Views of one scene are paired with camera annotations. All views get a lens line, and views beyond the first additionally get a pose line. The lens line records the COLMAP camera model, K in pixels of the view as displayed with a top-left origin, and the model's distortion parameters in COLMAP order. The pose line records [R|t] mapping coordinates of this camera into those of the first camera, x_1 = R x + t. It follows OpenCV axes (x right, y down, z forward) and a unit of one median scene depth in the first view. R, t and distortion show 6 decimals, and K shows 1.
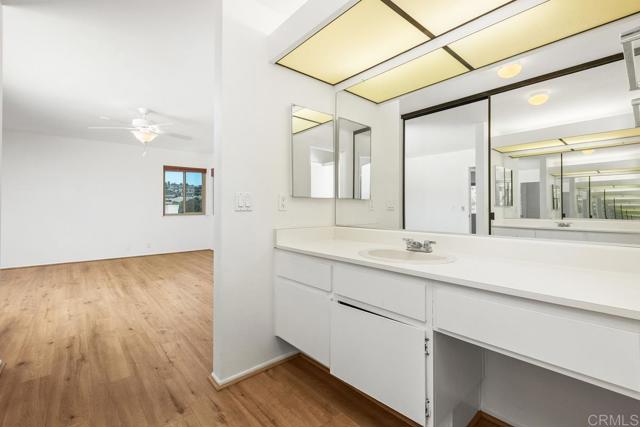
lens RADIAL K [[288.0, 0, 319.9], [0, 288.0, 208.0], [0, 0, 1]] dist [0.001118, -0.000406]
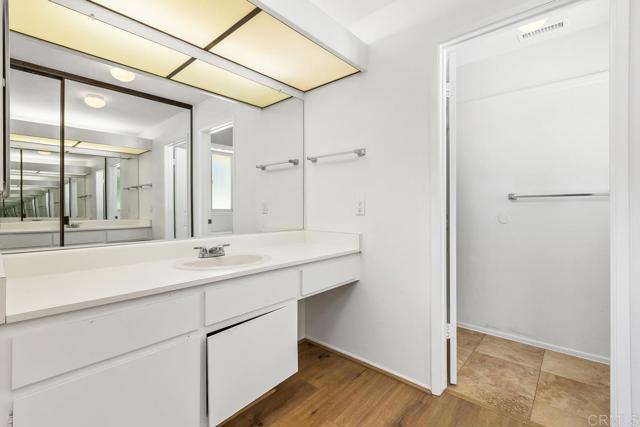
lens RADIAL K [[288.0, 0, 319.7], [0, 288.0, 209.3], [0, 0, 1]] dist [0.001118, -0.000406]
pose [[-0.134776, -0.007611, 0.990847, -0.705915], [-0.001451, 0.999971, 0.007483, -0.025139], [-0.990875, -0.000430, -0.134783, 0.742570]]
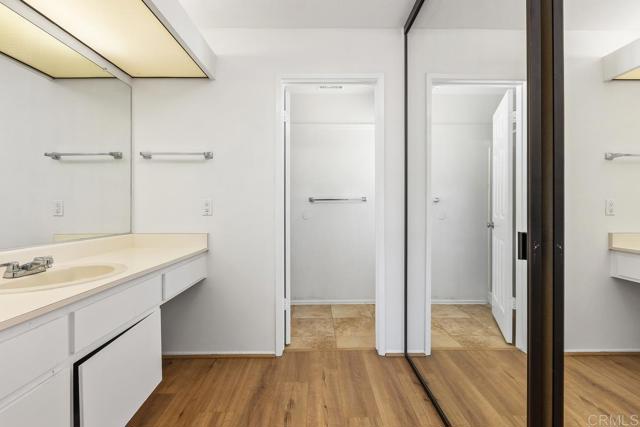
lens RADIAL K [[288.0, 0, 315.8], [0, 288.0, 212.2], [0, 0, 1]] dist [0.001118, -0.000406]
pose [[-0.761085, -0.007460, 0.648609, -0.709318], [0.003327, 0.999876, 0.015404, -0.022995], [-0.648643, 0.013882, -0.760966, 1.059247]]
